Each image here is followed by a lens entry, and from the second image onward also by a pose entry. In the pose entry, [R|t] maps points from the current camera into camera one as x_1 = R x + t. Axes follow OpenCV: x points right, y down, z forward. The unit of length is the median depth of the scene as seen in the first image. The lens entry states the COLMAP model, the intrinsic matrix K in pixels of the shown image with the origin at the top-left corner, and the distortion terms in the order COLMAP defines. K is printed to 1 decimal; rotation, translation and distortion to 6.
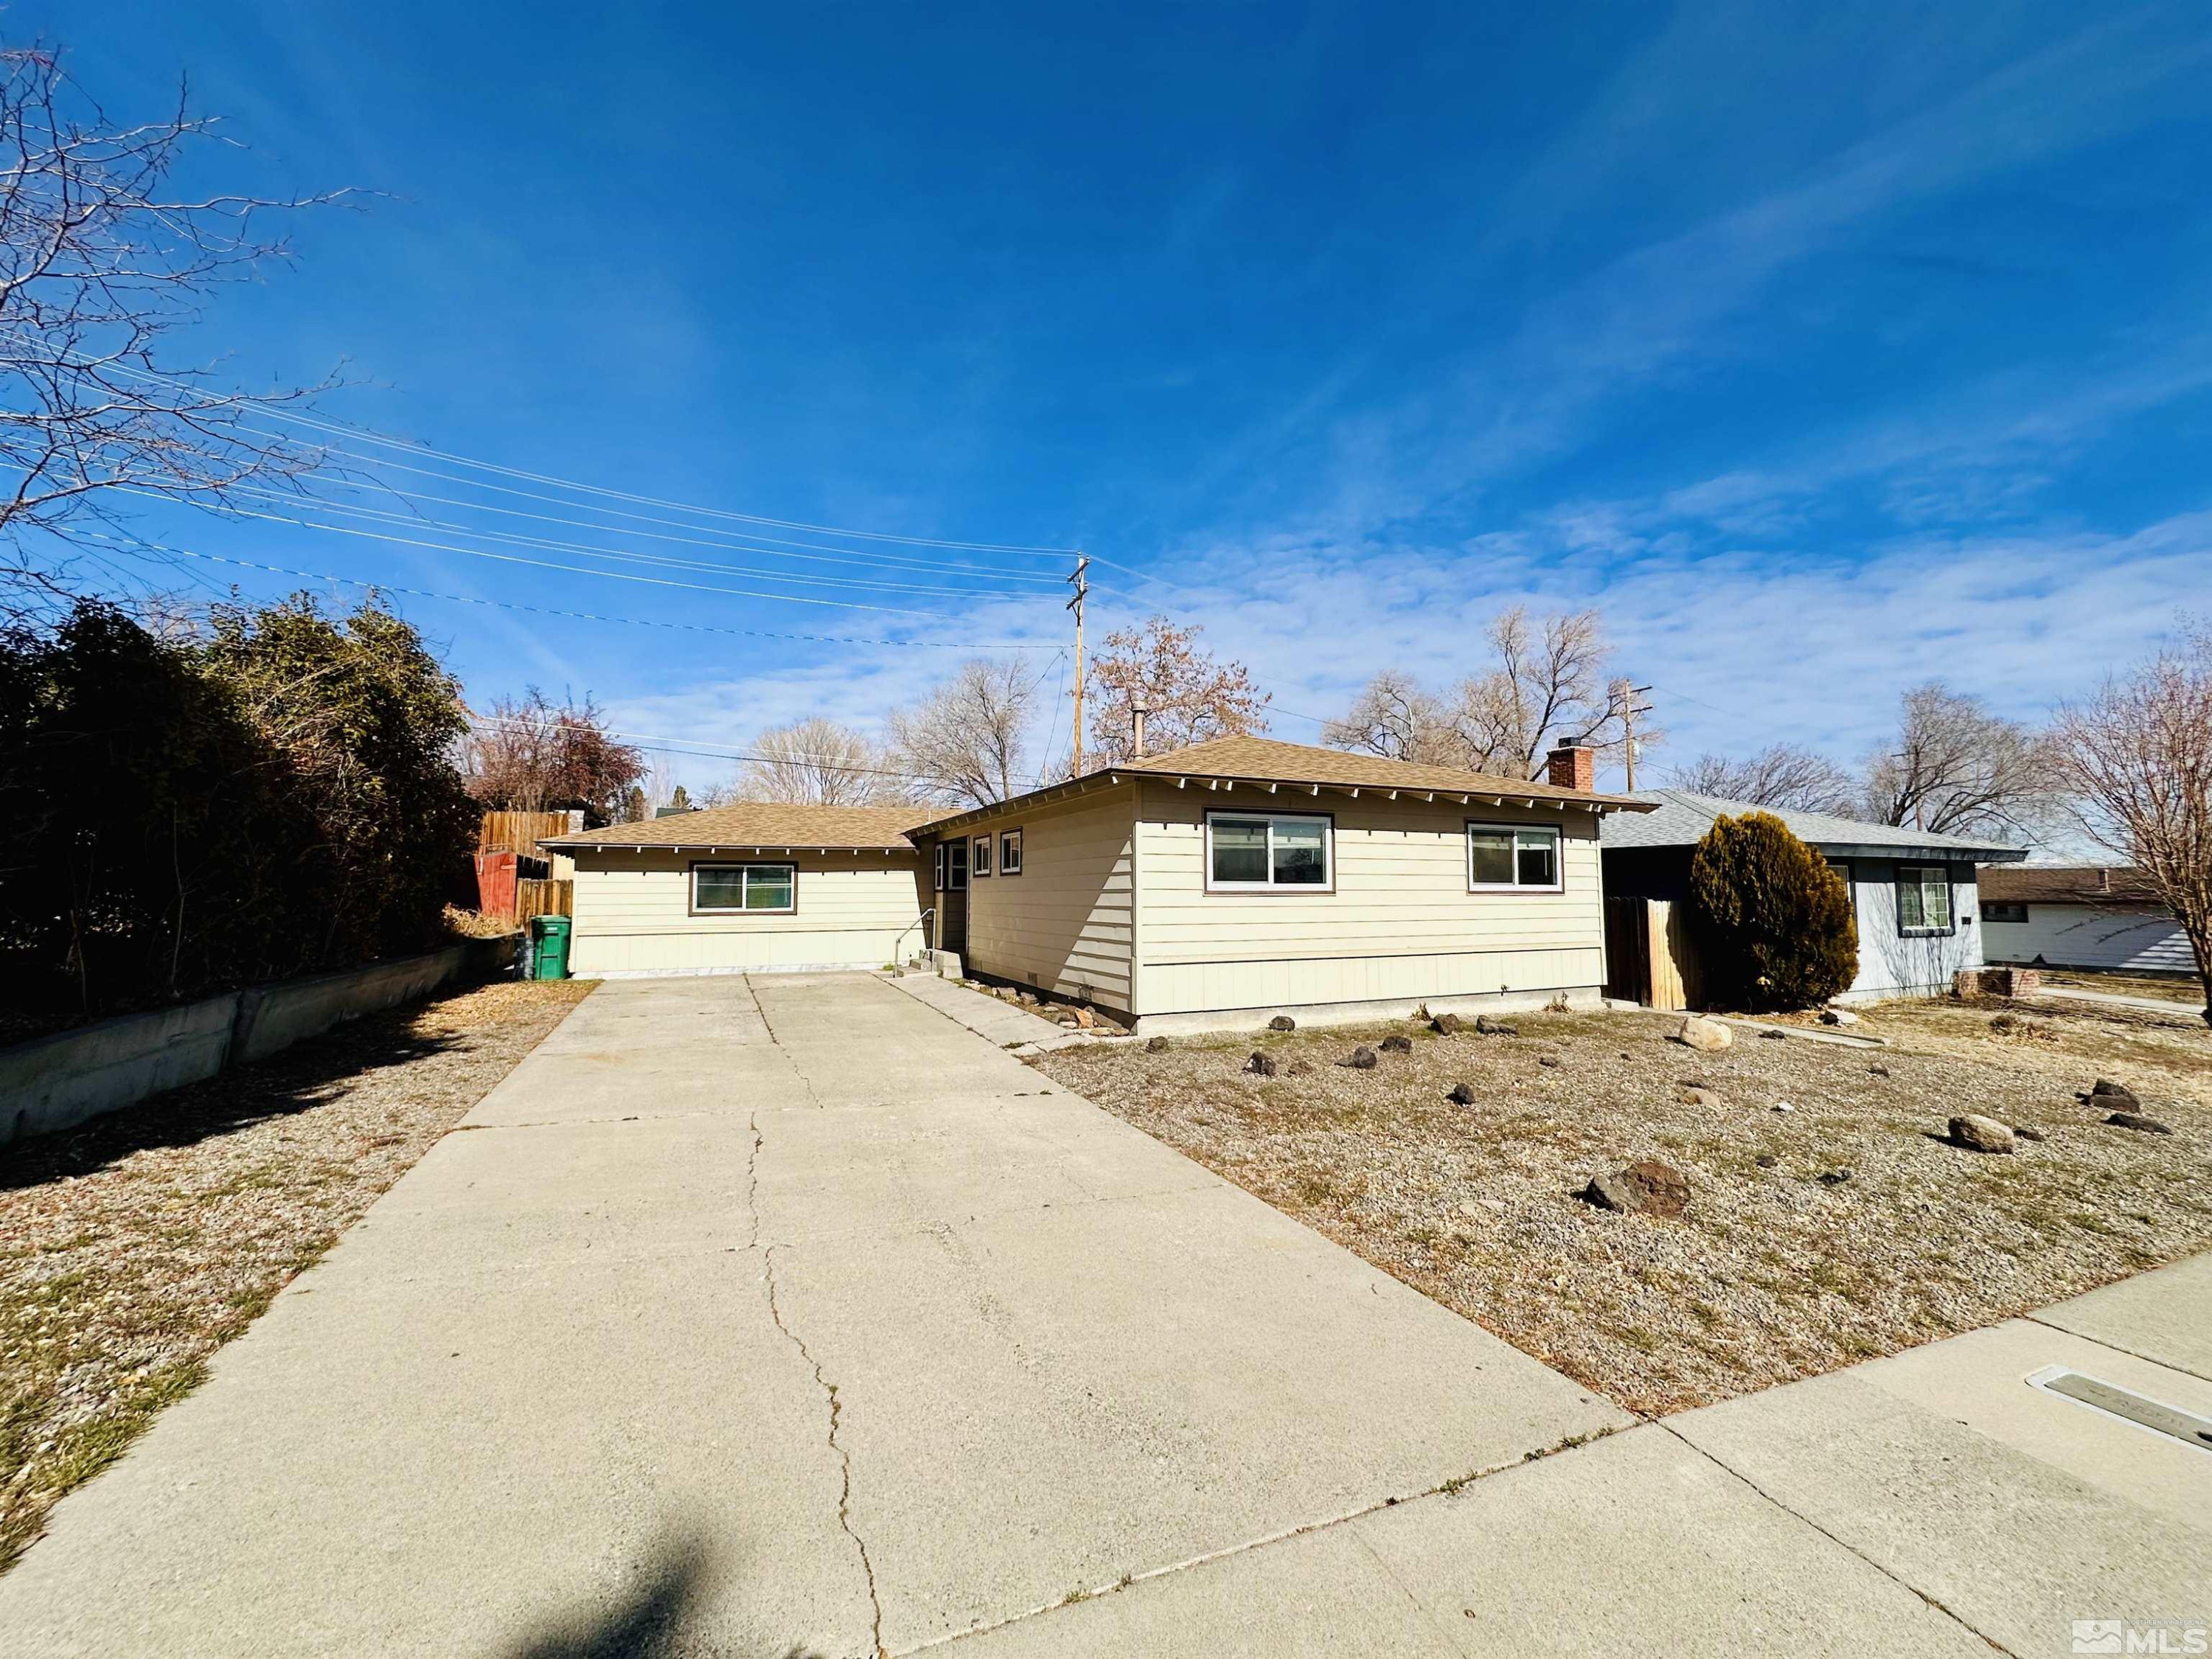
lens RADIAL K [[882.1, 0, 1107.7], [0, 882.1, 825.1], [0, 0, 1]] dist [-0.001689, 0.000435]
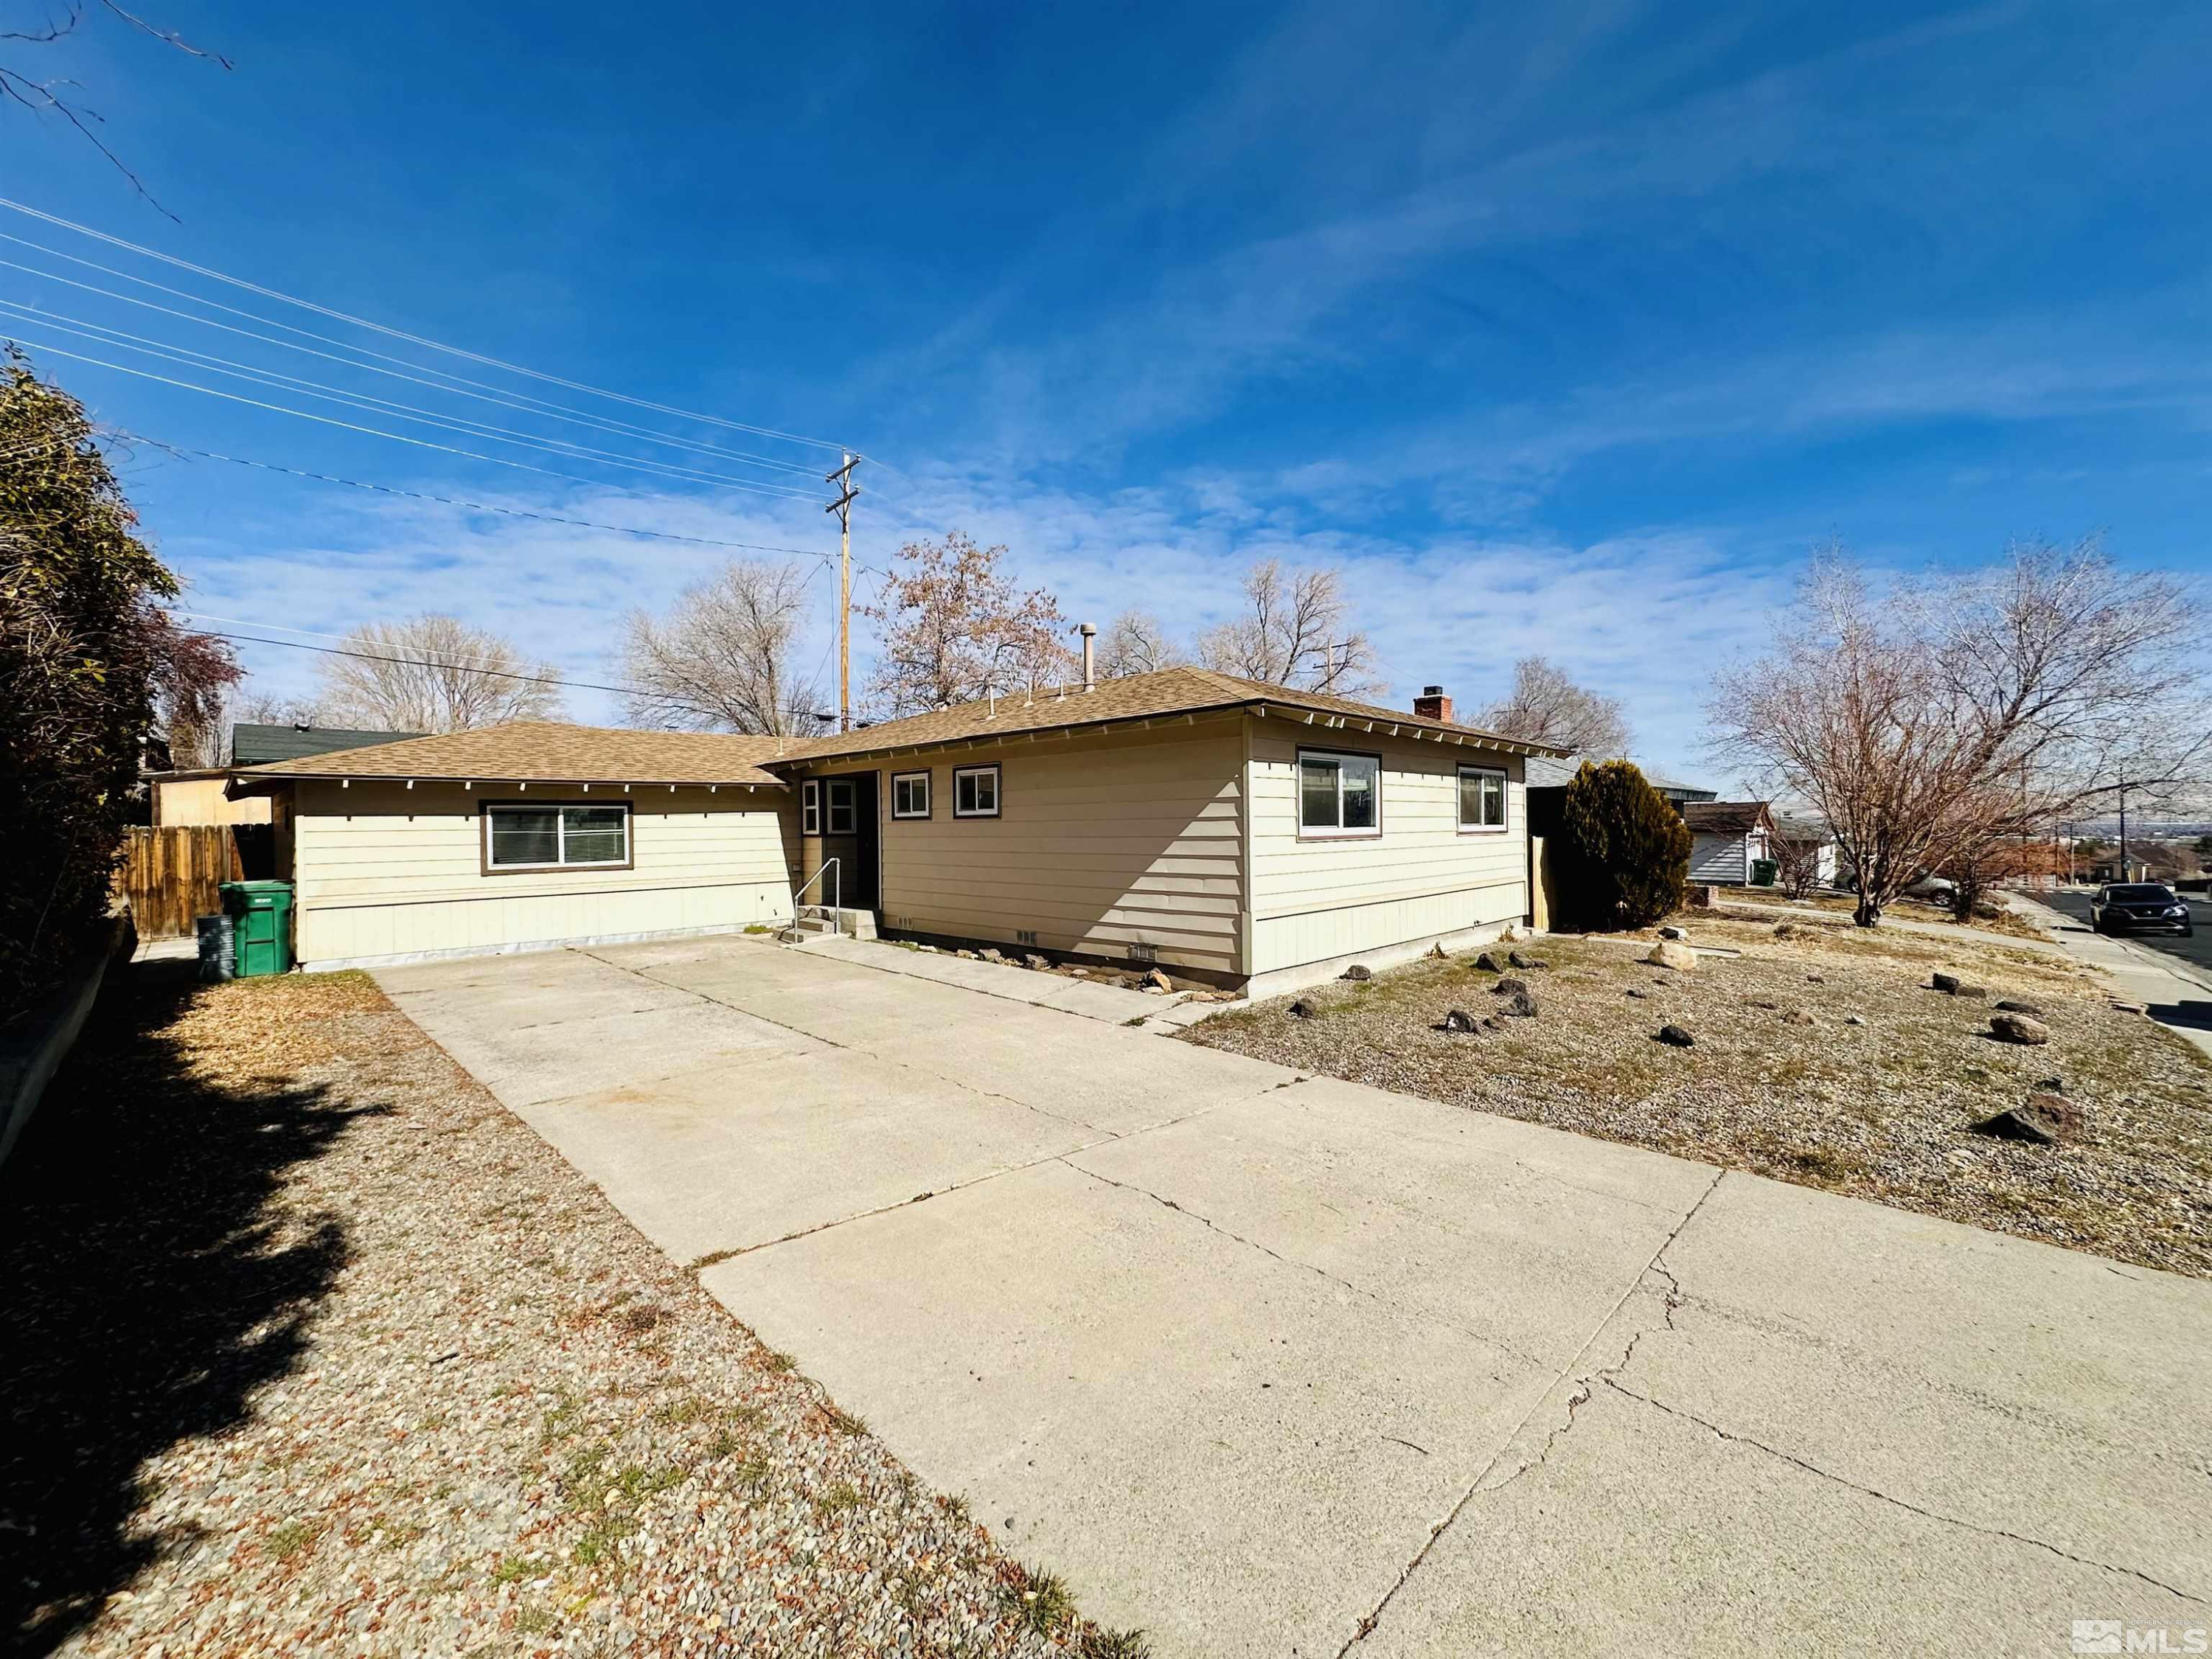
lens RADIAL K [[881.0, 0, 1109.2], [0, 881.0, 828.7], [0, 0, 1]] dist [-0.002696, 0.000100]
pose [[0.933323, -0.010994, 0.358869, -0.314012], [-0.017198, 0.997015, 0.075270, 0.000174], [-0.358625, -0.076423, 0.930348, 0.167732]]
